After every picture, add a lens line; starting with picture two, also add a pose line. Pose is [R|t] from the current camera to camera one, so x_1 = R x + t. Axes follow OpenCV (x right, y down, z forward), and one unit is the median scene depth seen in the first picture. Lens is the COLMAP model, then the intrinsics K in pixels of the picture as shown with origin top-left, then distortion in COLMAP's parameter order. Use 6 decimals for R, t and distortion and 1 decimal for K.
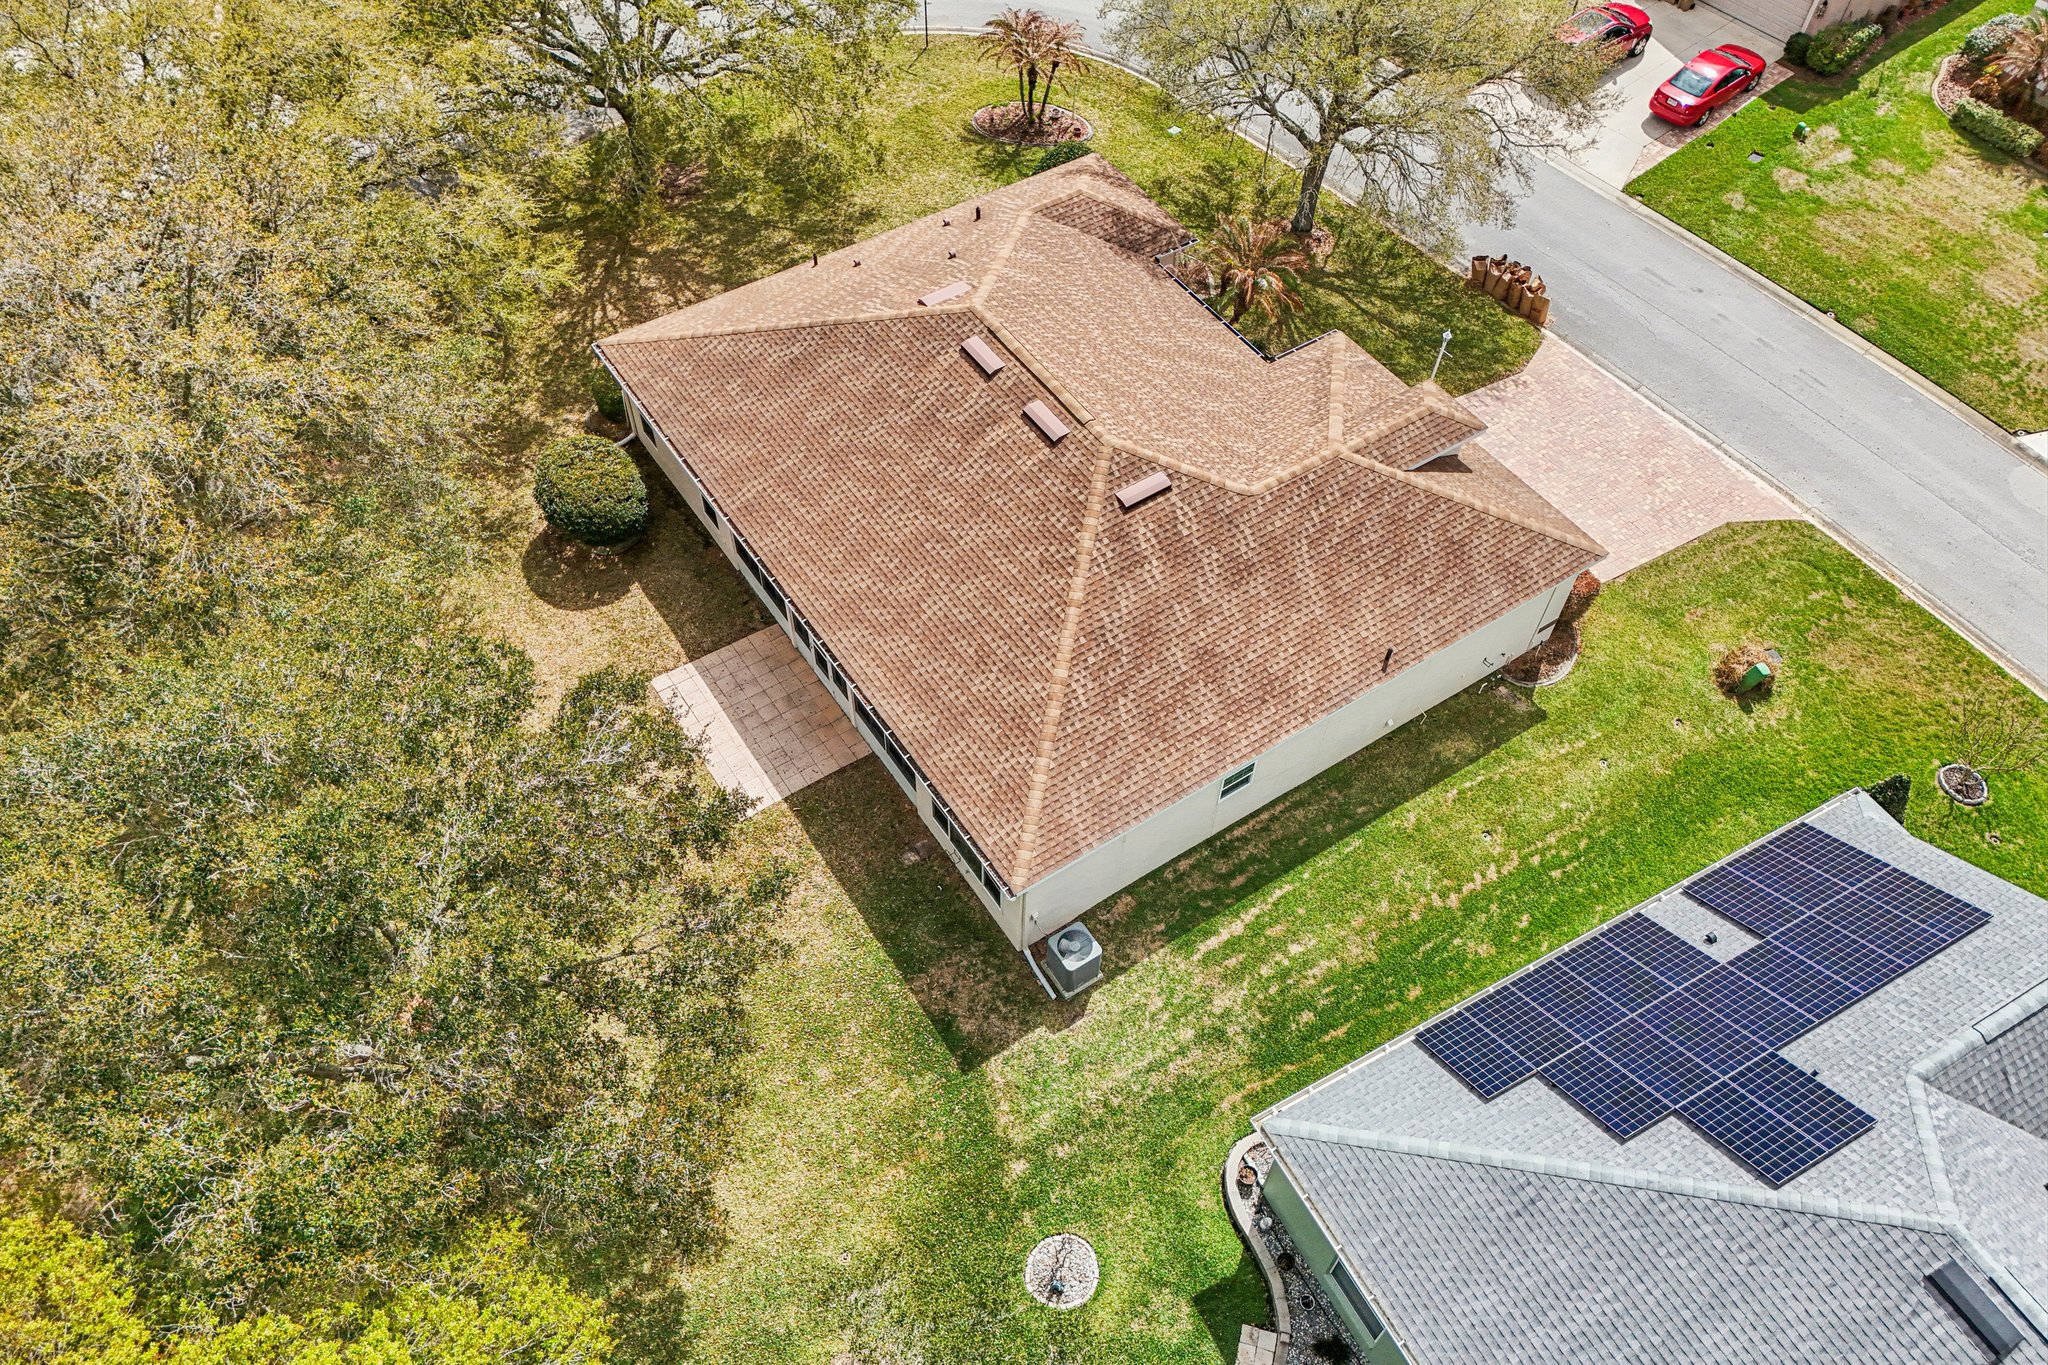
lens RADIAL K [[1496.4, 0, 1019.8], [0, 1496.4, 684.7], [0, 0, 1]] dist [0.080682, -0.077615]
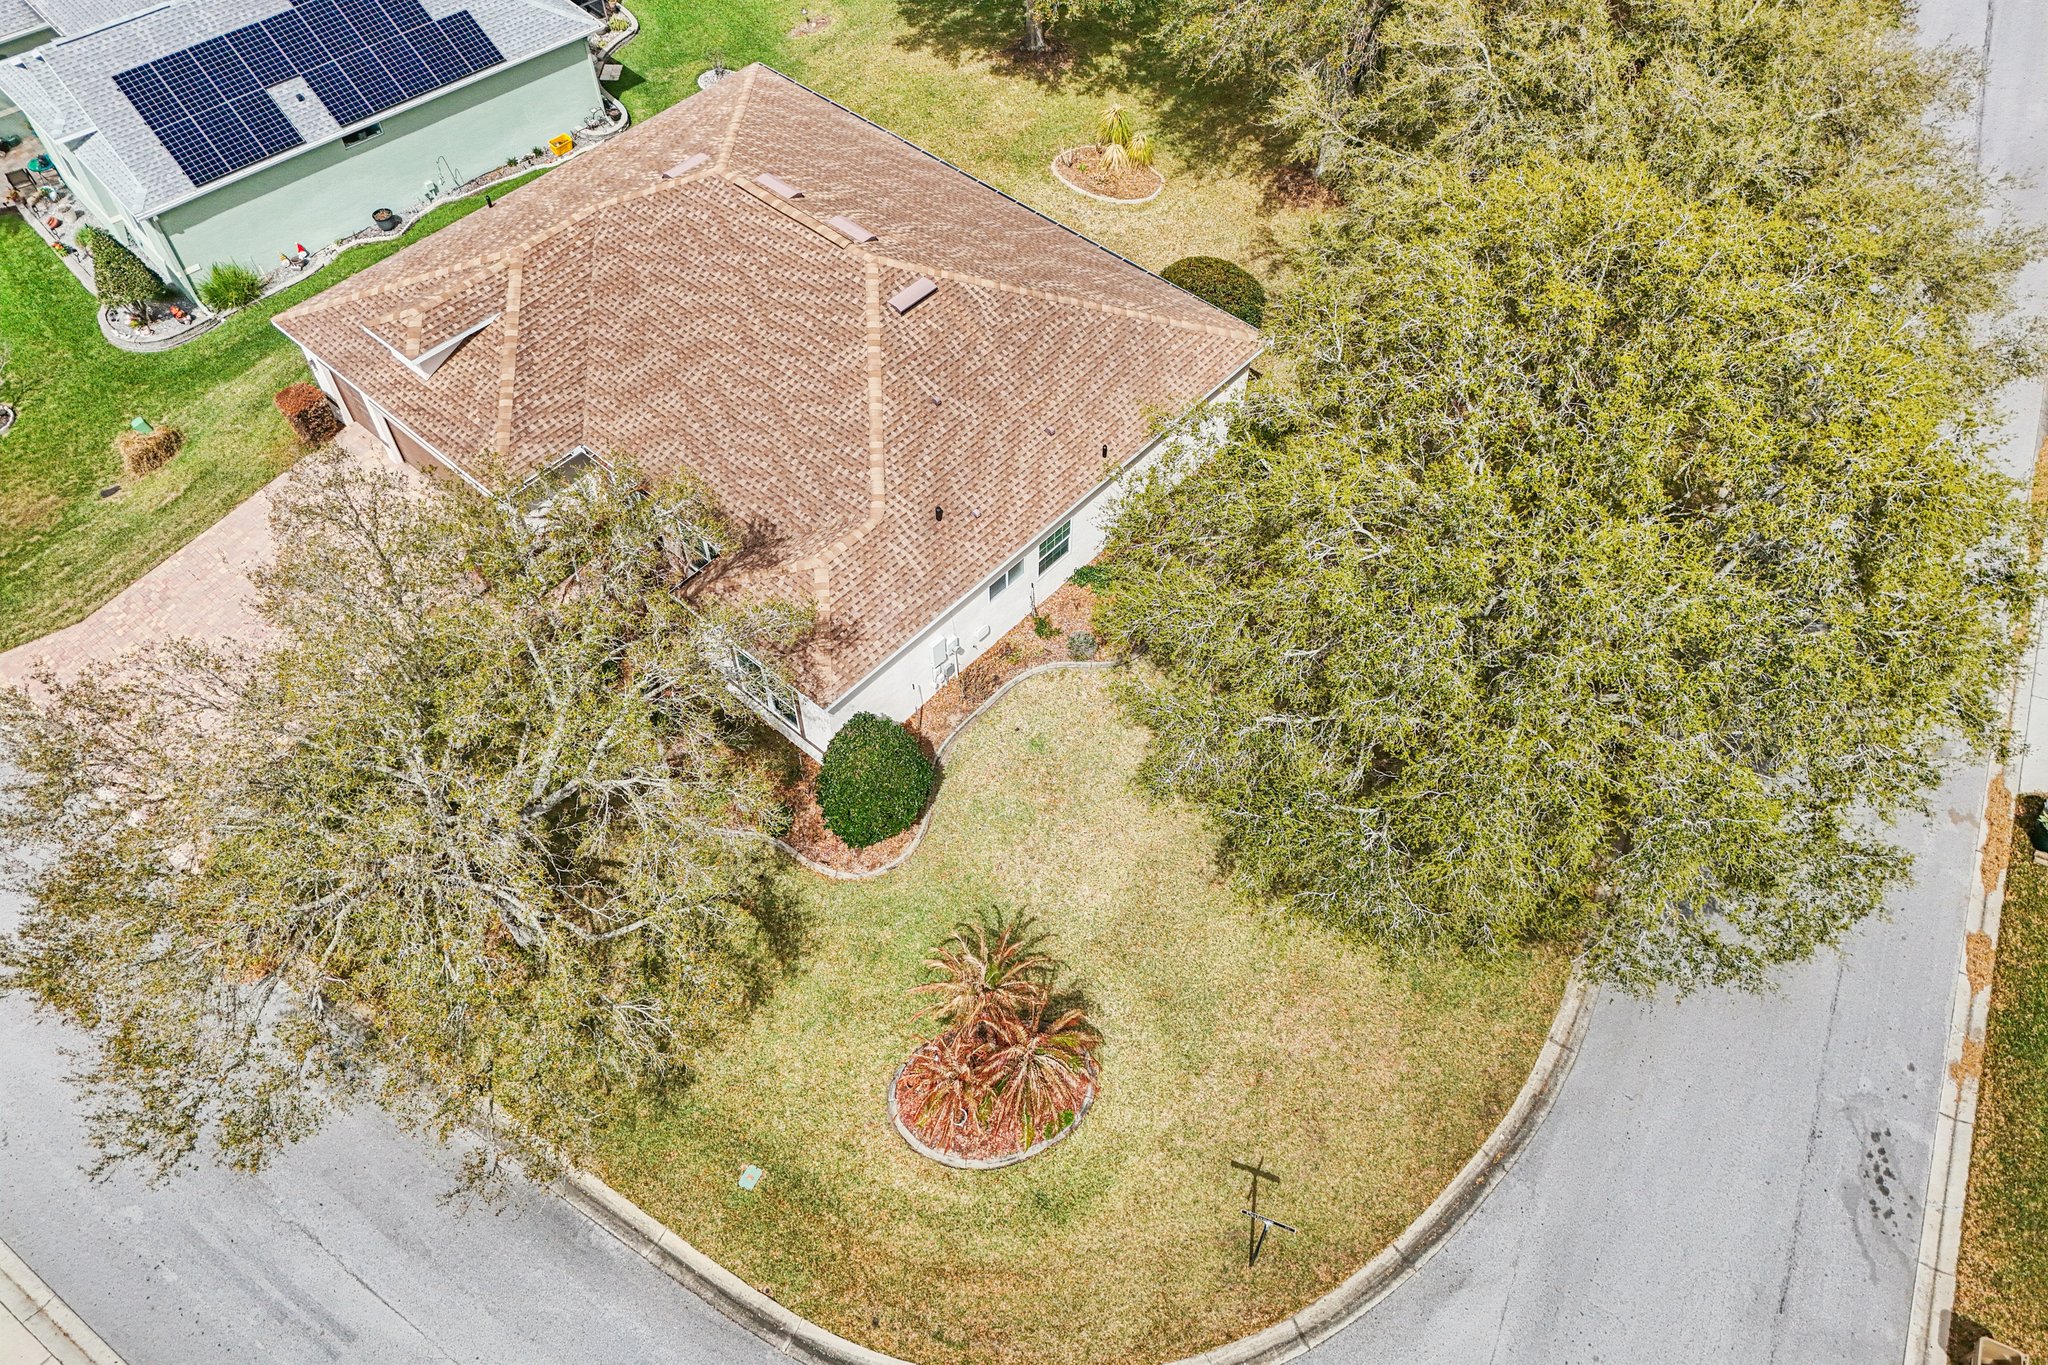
lens RADIAL K [[1521.1, 0, 1029.3], [0, 1521.1, 676.3], [0, 0, 1]] dist [0.053294, -0.033794]
pose [[-0.966907, 0.186758, -0.173818, 0.103492], [-0.214457, -0.225904, 0.950250, -1.382580], [0.138201, 0.956080, 0.258479, 1.078079]]
